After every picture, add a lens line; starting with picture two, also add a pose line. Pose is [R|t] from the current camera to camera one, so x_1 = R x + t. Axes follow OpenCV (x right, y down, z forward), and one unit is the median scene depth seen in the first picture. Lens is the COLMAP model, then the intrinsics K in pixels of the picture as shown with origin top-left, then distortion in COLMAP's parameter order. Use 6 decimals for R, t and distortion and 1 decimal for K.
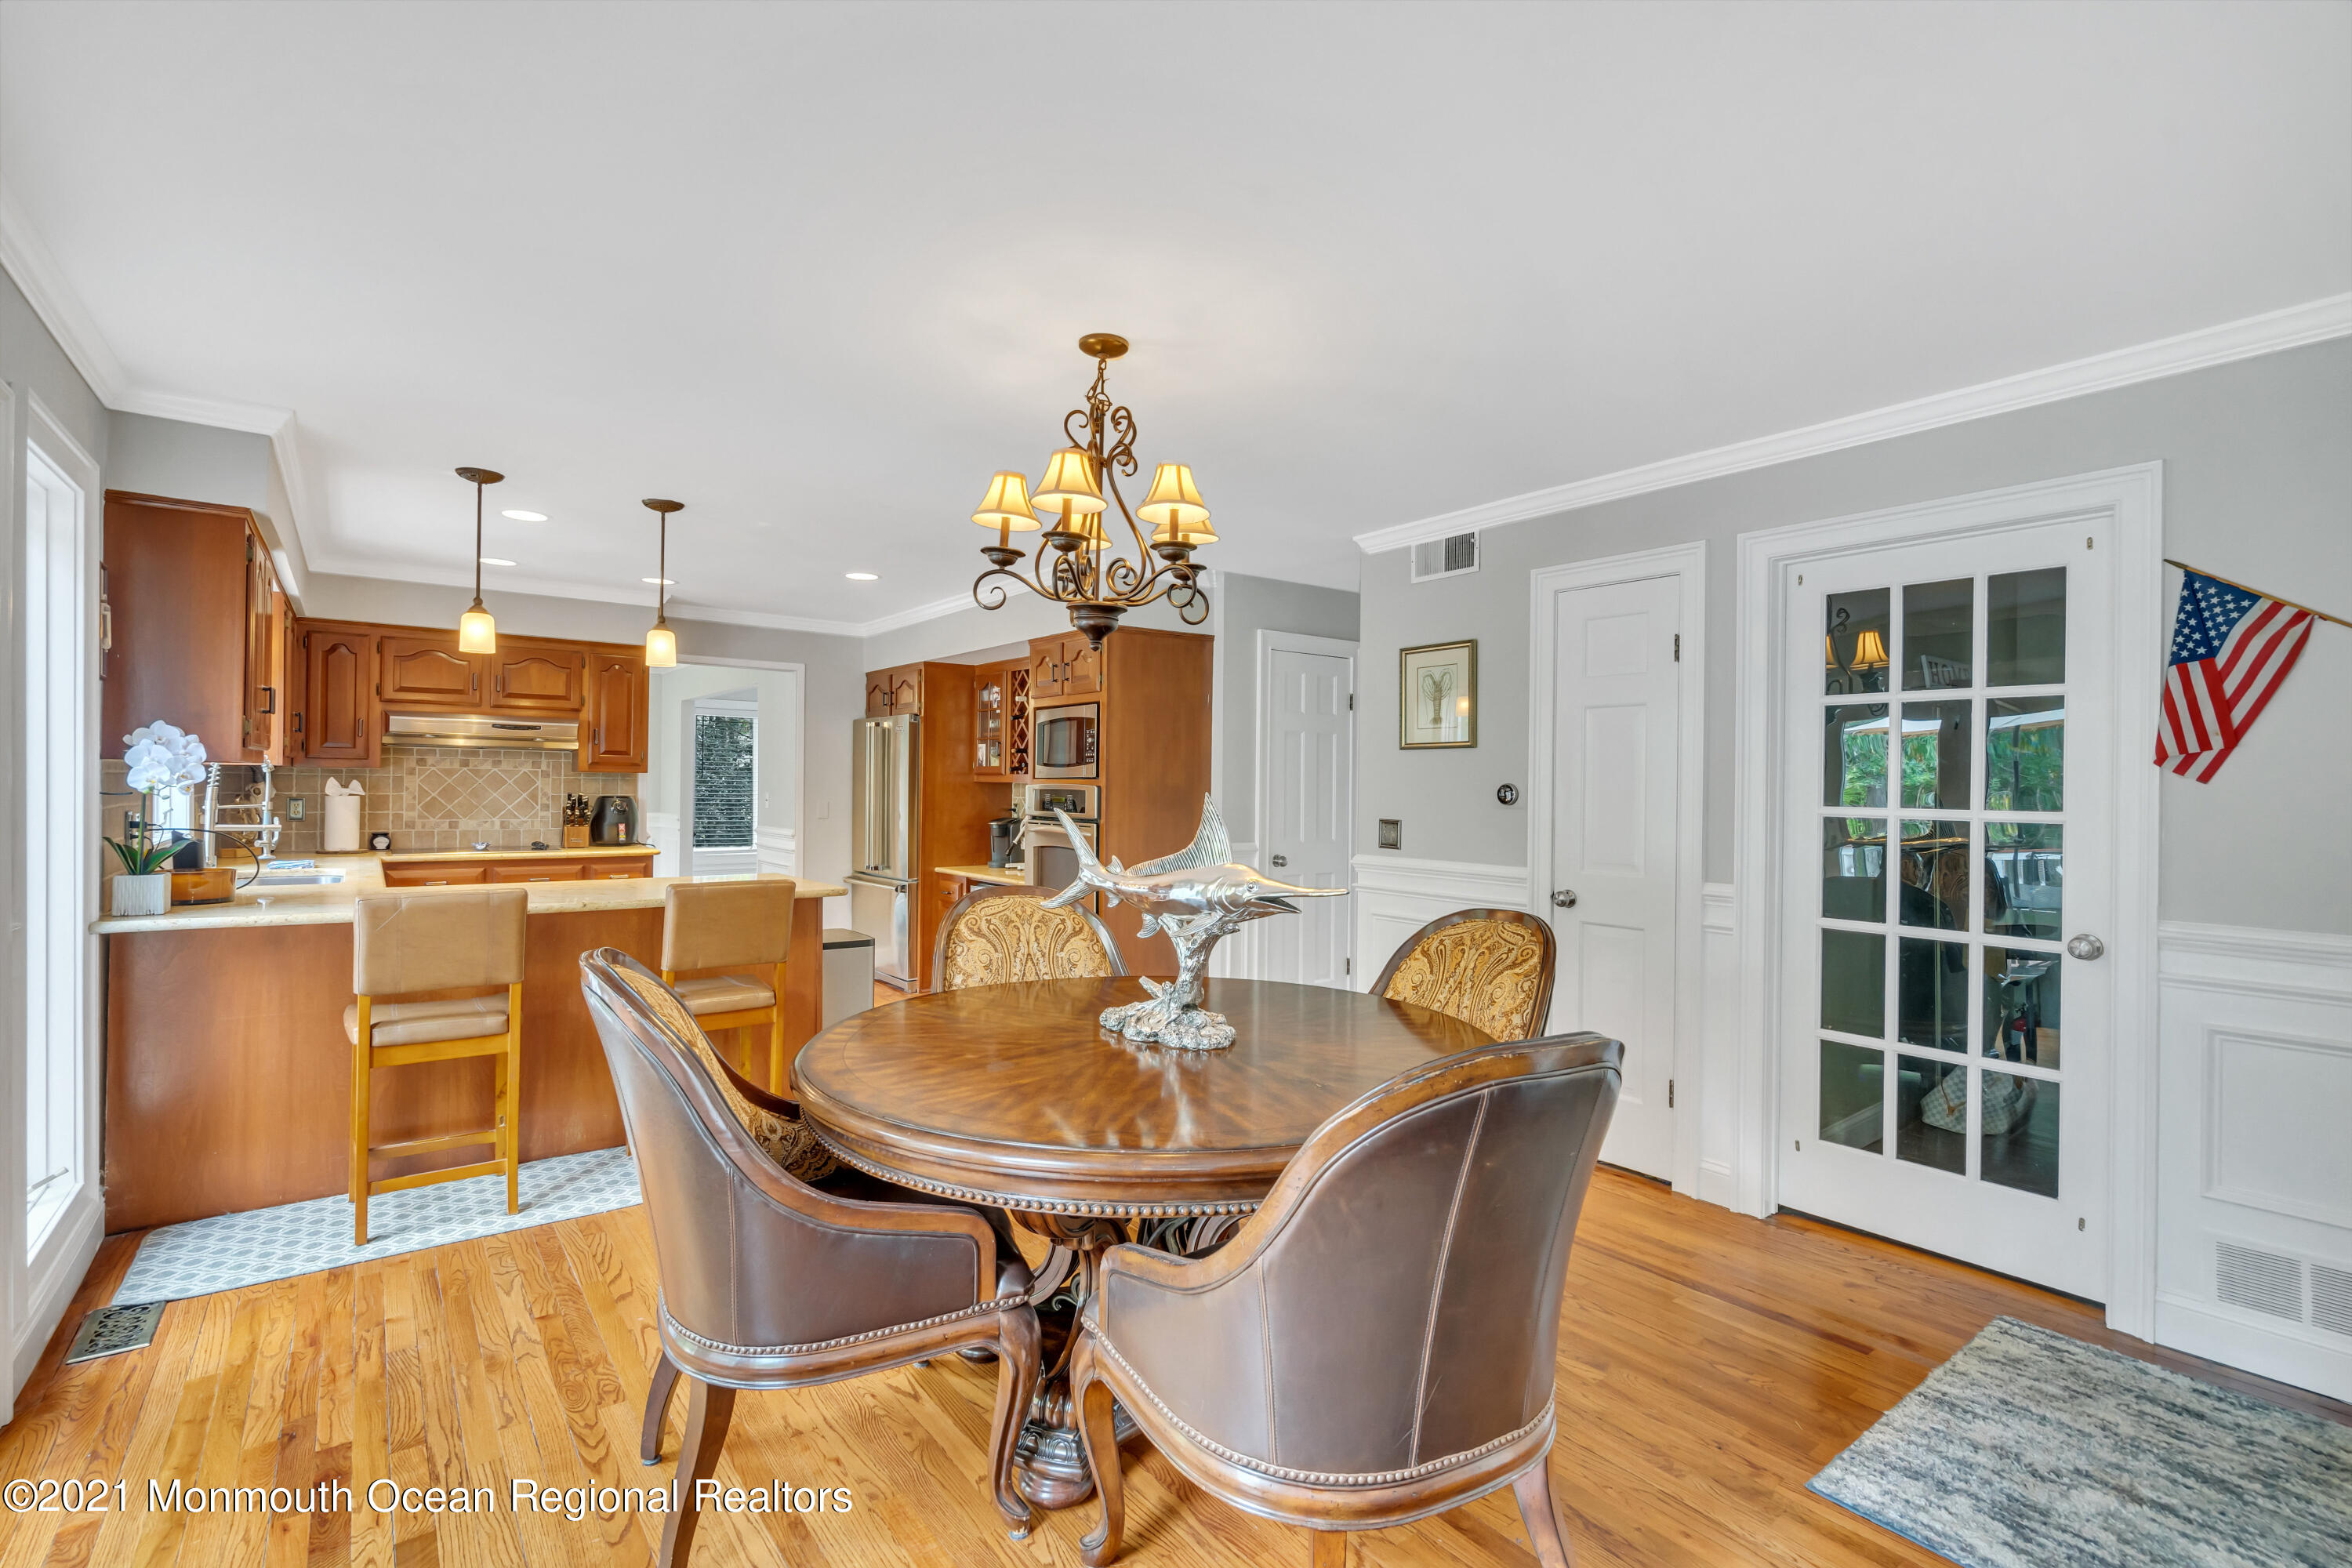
lens RADIAL K [[1057.8, 0, 1176.2], [0, 1057.8, 785.5], [0, 0, 1]] dist [-0.002361, 0.000346]
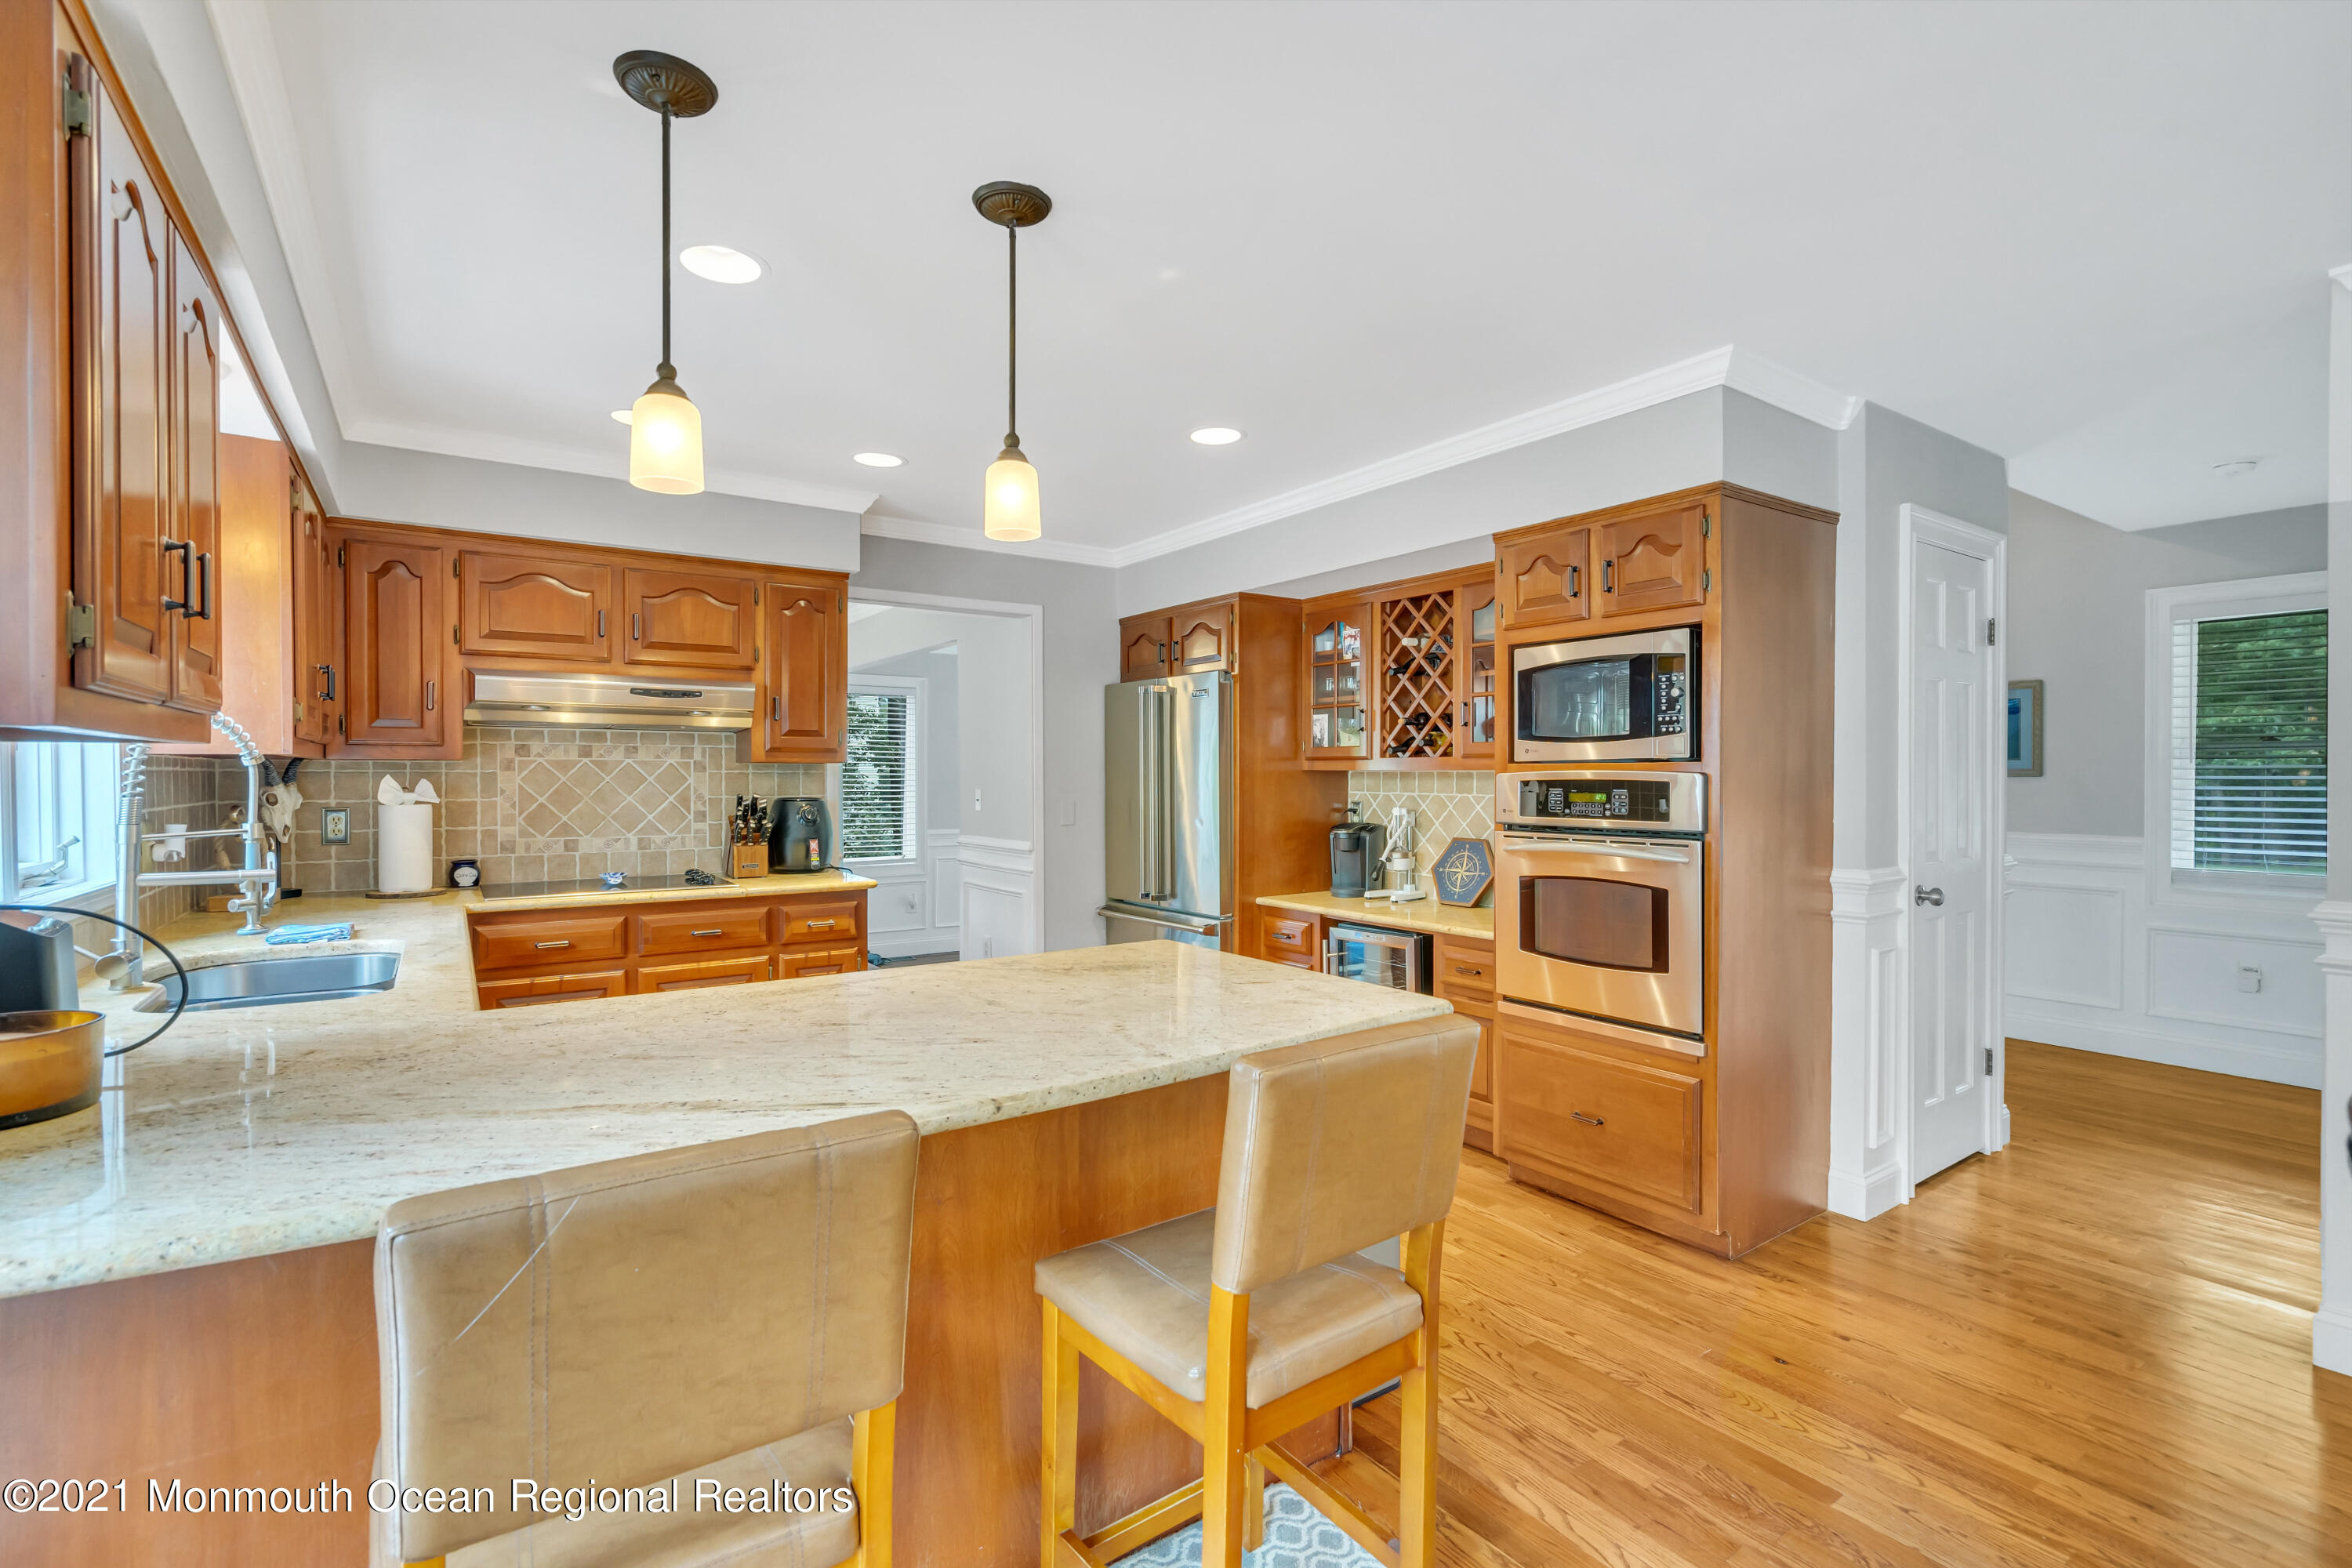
lens RADIAL K [[1057.8, 0, 1176.2], [0, 1057.8, 785.5], [0, 0, 1]] dist [-0.002361, 0.000346]
pose [[0.998564, -0.011937, -0.052217, -0.277891], [0.012503, 0.999866, 0.010526, -0.002333], [0.052084, -0.011164, 0.998580, 0.369505]]
